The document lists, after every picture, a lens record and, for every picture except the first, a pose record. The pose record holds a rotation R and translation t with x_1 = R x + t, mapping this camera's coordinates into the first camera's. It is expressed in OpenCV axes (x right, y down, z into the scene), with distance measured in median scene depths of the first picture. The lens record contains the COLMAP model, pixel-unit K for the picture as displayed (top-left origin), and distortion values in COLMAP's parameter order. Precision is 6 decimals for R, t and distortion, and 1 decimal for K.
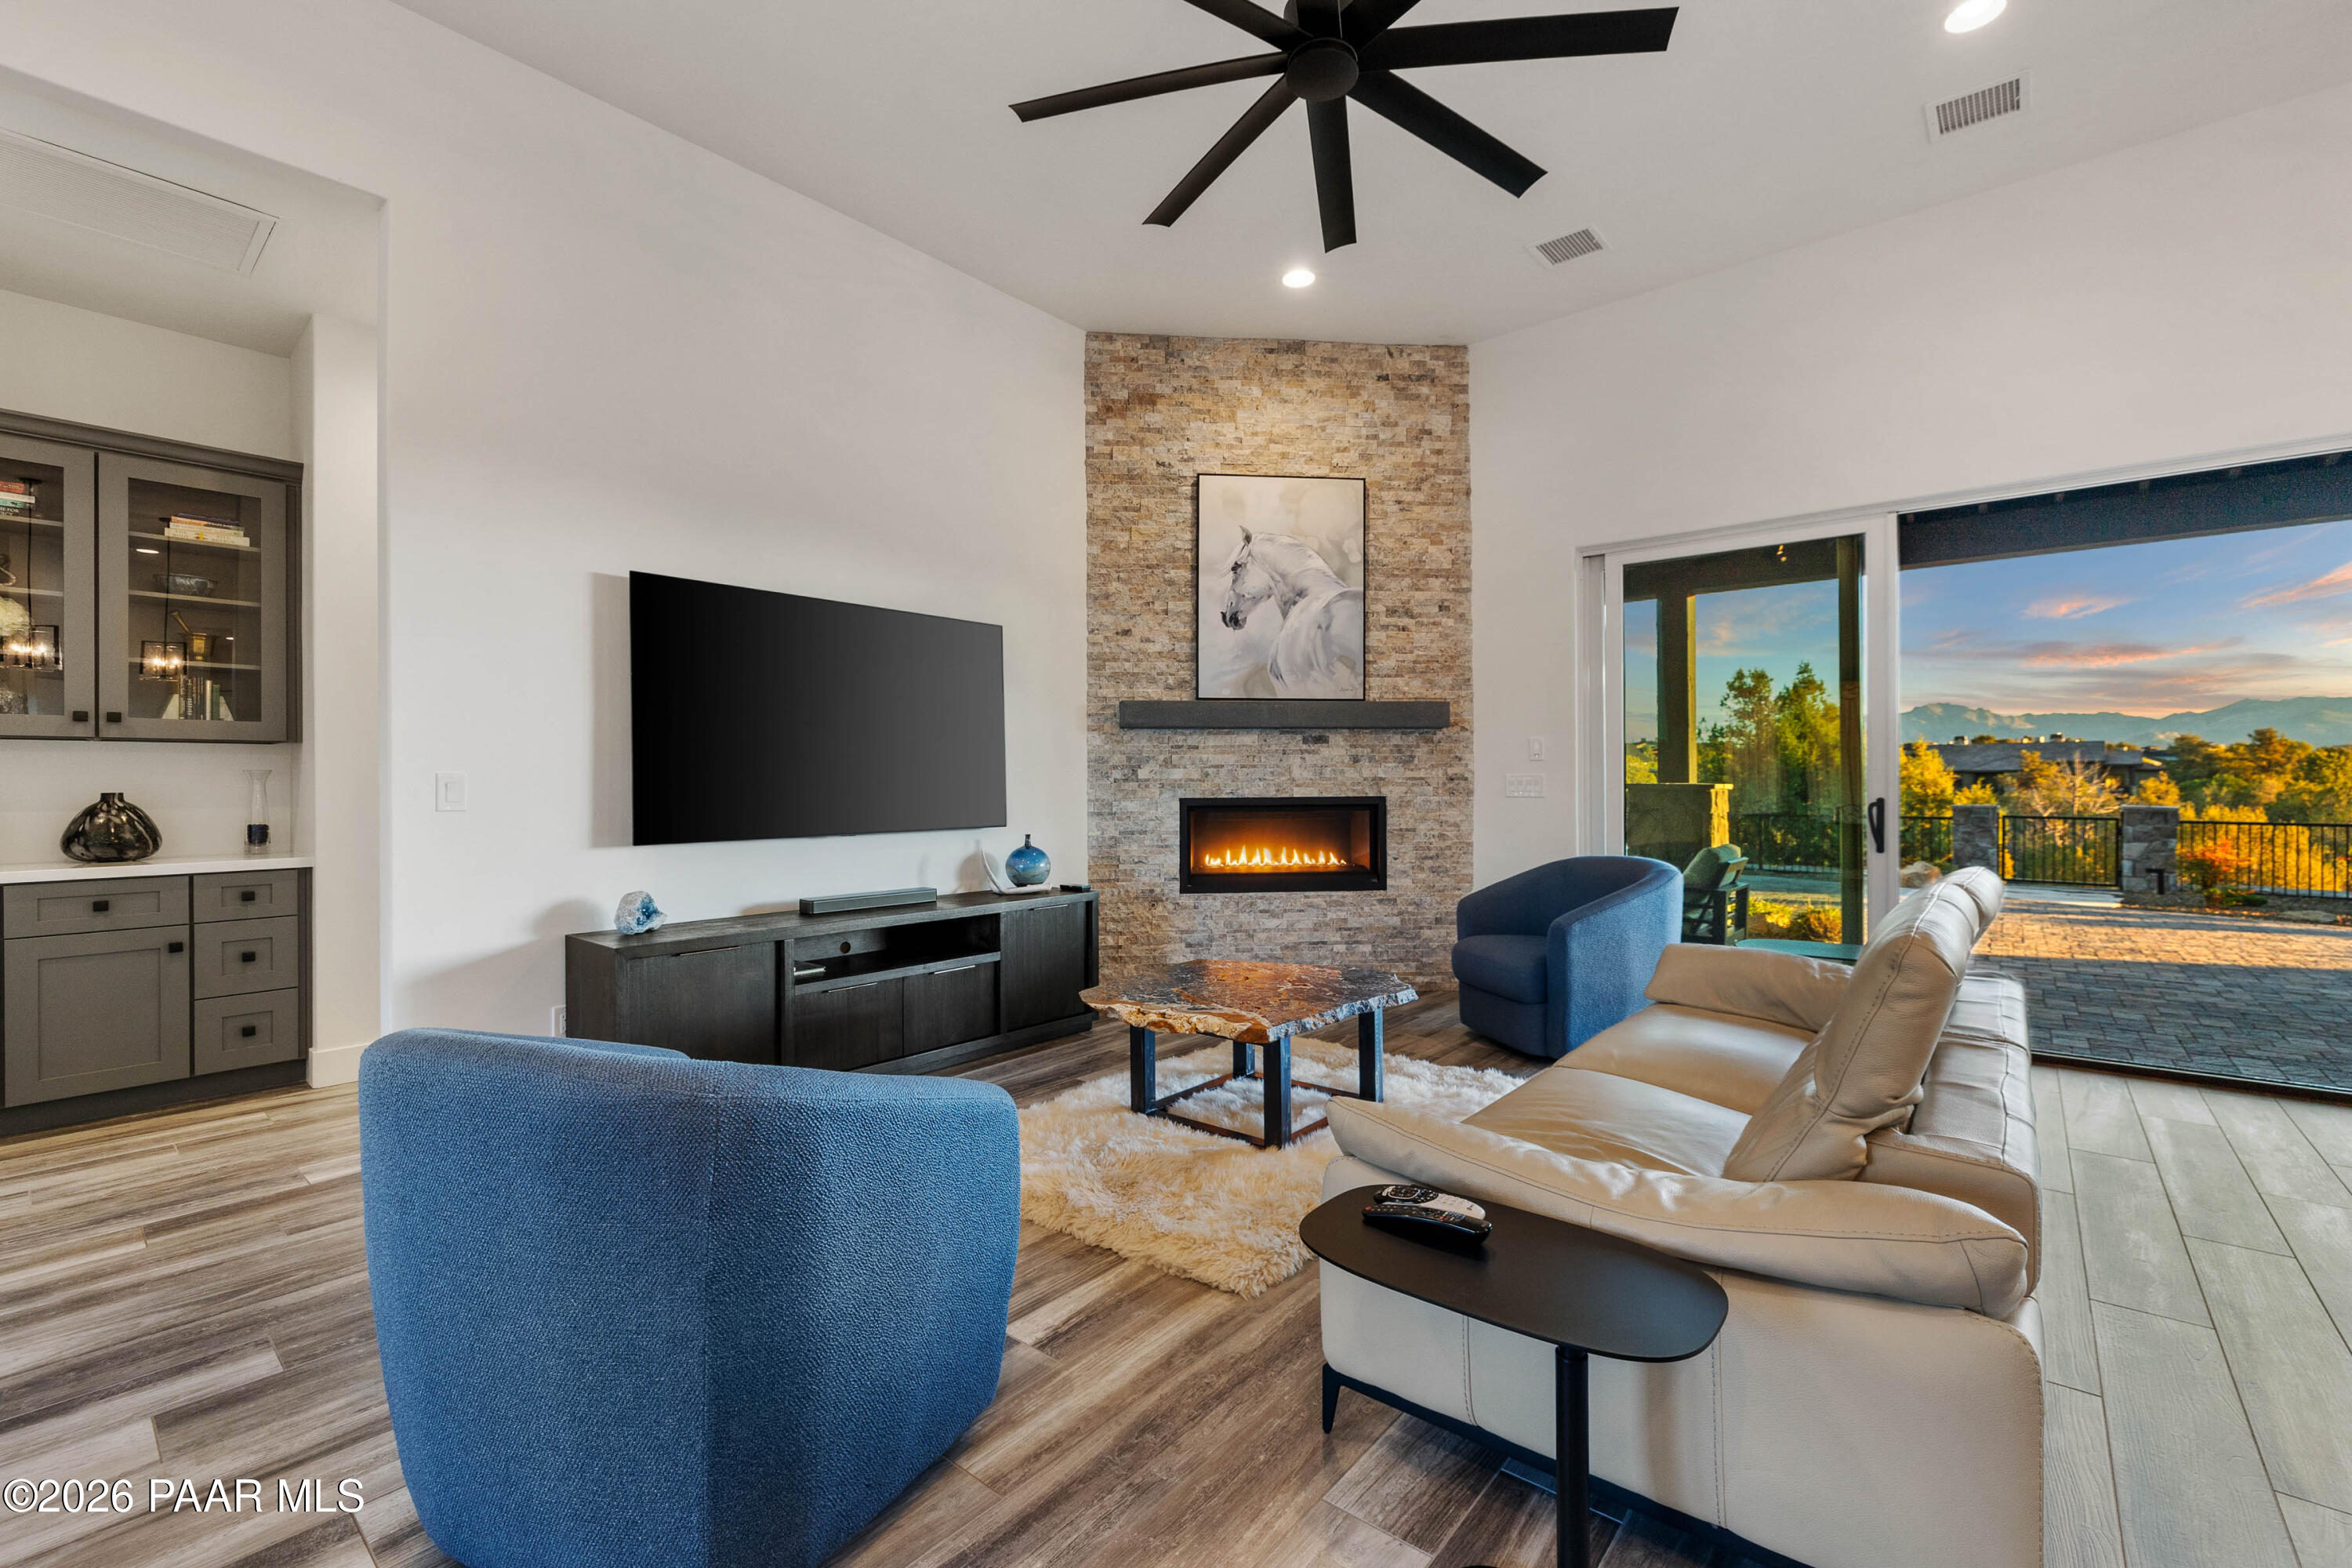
lens RADIAL K [[1007.6, 0, 1183.3], [0, 1007.6, 779.0], [0, 0, 1]] dist [-0.000137, 0.000226]
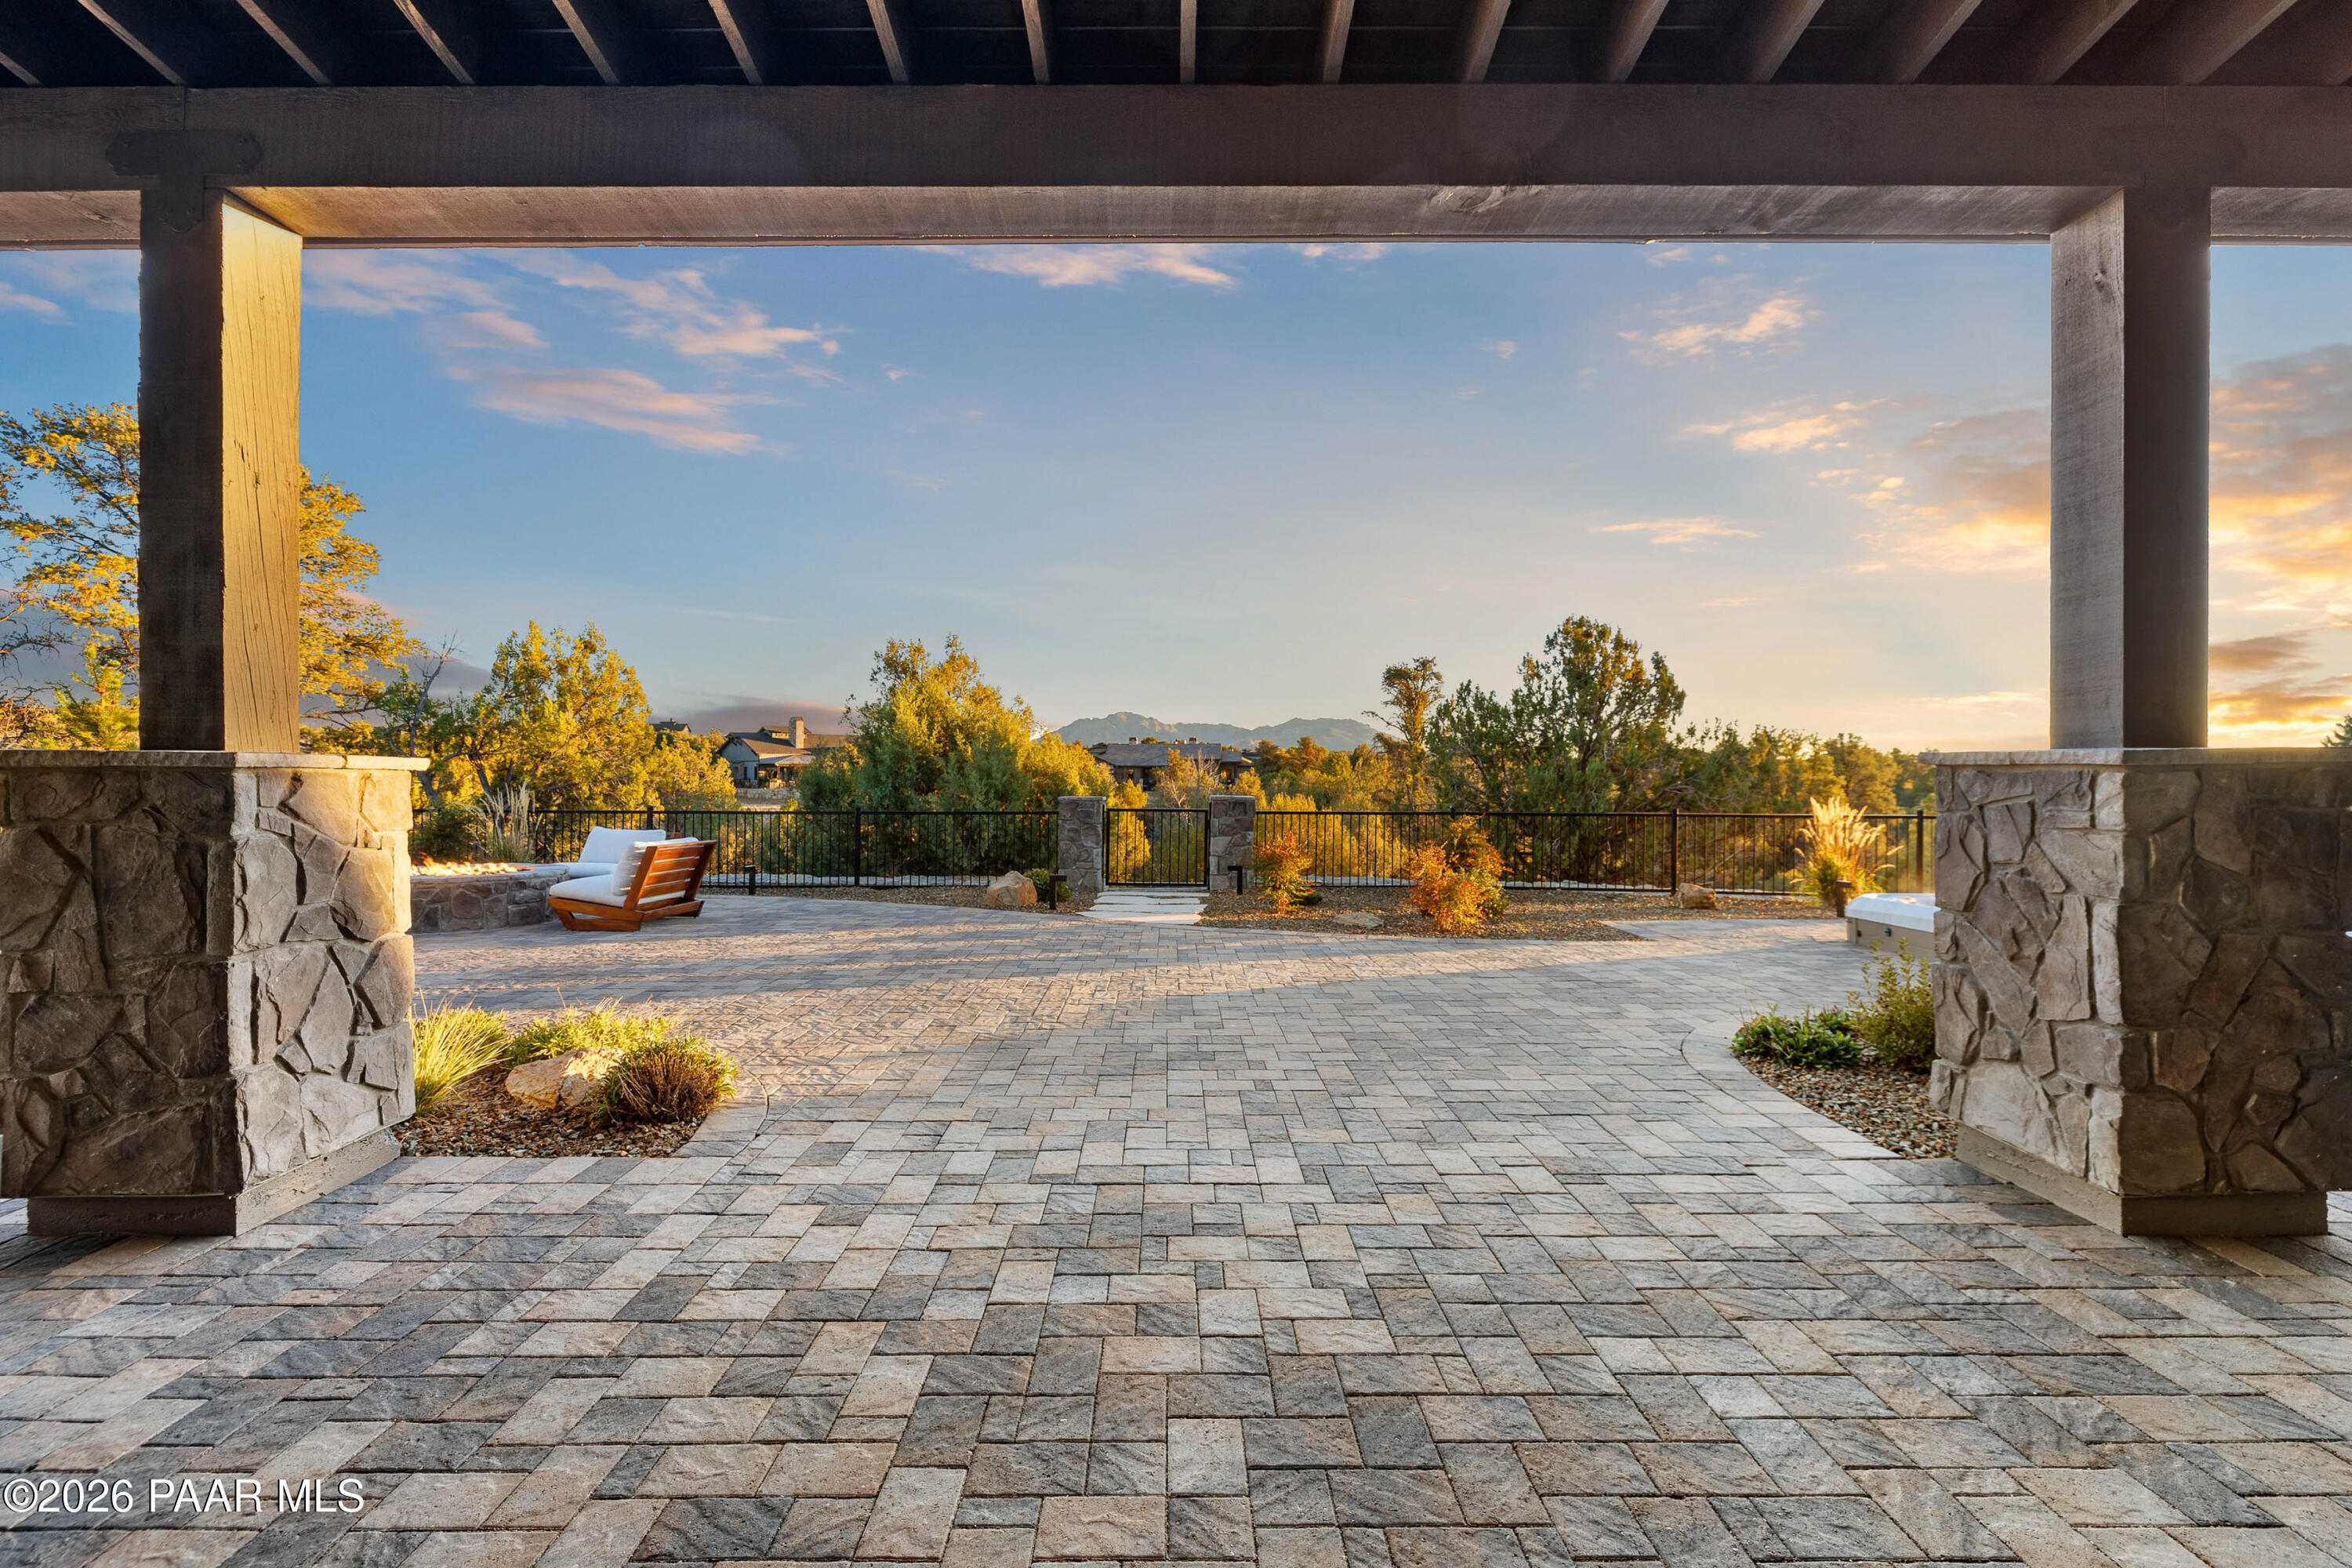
lens RADIAL K [[1007.6, 0, 1183.3], [0, 1007.6, 779.0], [0, 0, 1]] dist [-0.000137, 0.000226]
pose [[0.763720, 0.001464, 0.645546, 0.157634], [-0.006758, 0.999961, 0.005727, 0.002602], [-0.645513, -0.008737, 0.763700, 0.155242]]
